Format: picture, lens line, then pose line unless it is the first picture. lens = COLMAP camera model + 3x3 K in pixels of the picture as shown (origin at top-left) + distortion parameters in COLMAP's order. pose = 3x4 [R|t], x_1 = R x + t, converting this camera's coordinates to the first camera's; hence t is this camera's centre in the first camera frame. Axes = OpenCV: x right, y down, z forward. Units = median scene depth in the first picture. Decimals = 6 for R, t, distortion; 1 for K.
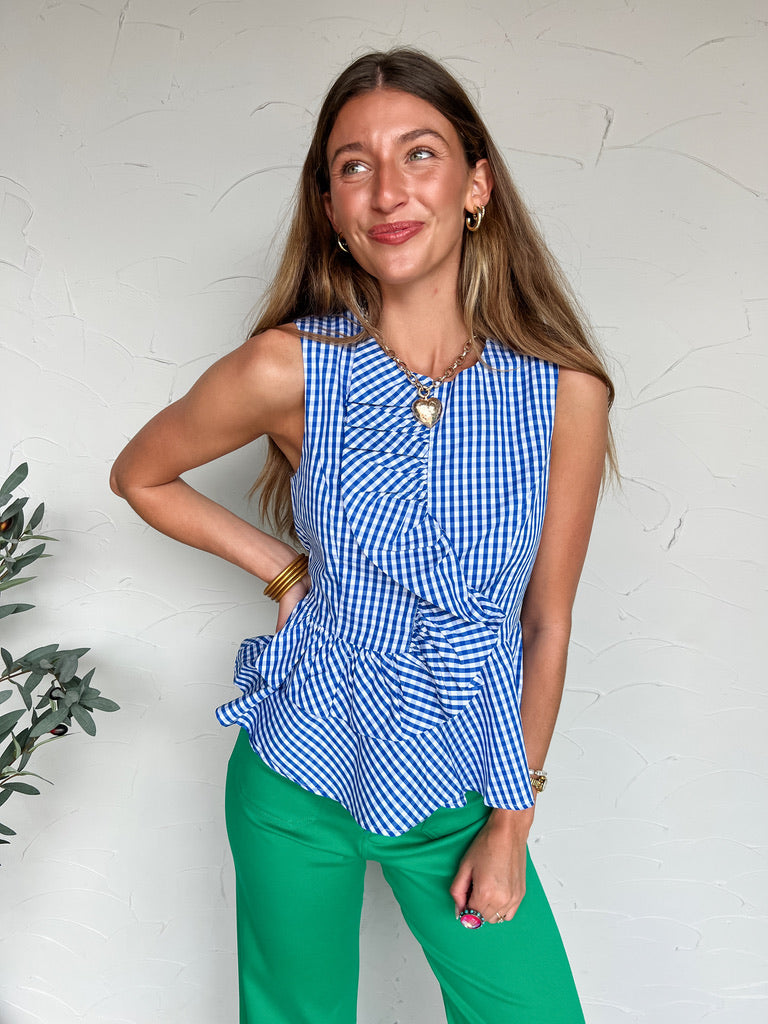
lens RADIAL K [[772.1, 0, 377.5], [0, 772.1, 528.8], [0, 0, 1]] dist [0.030906, -0.040004]
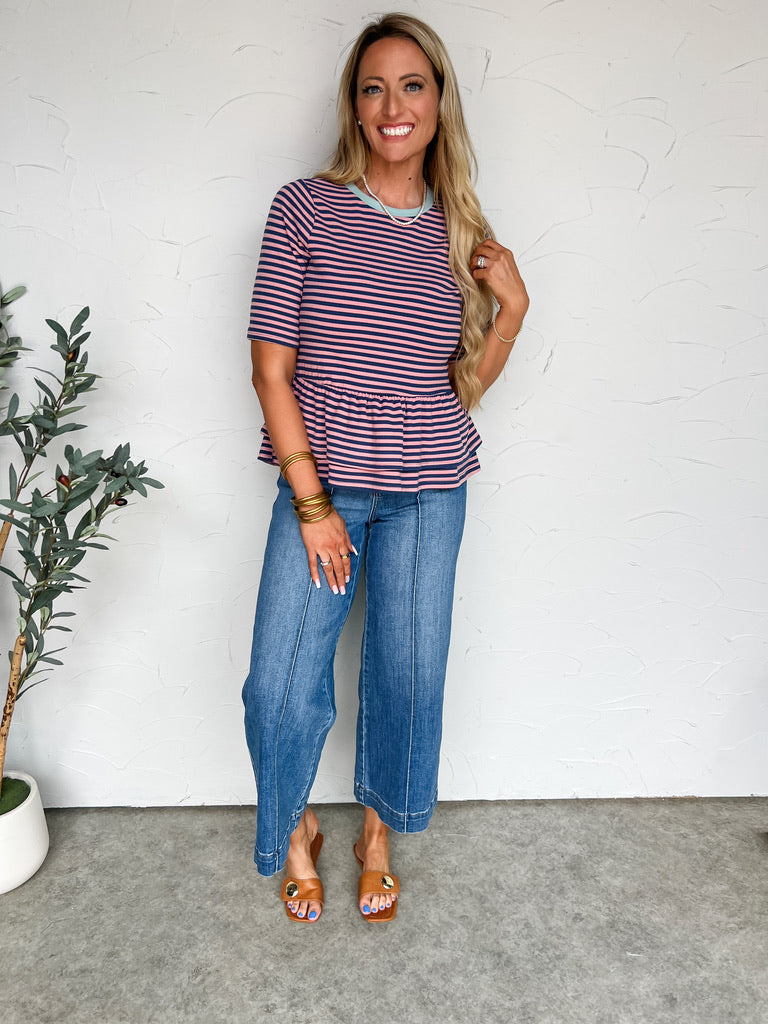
lens RADIAL K [[760.7, 0, 375.3], [0, 760.7, 519.4], [0, 0, 1]] dist [0.053580, -0.088439]
pose [[0.995518, -0.047729, 0.081639, -0.059127], [0.044238, 0.998049, 0.044056, 0.229216], [-0.083582, -0.040247, 0.995688, -0.386714]]
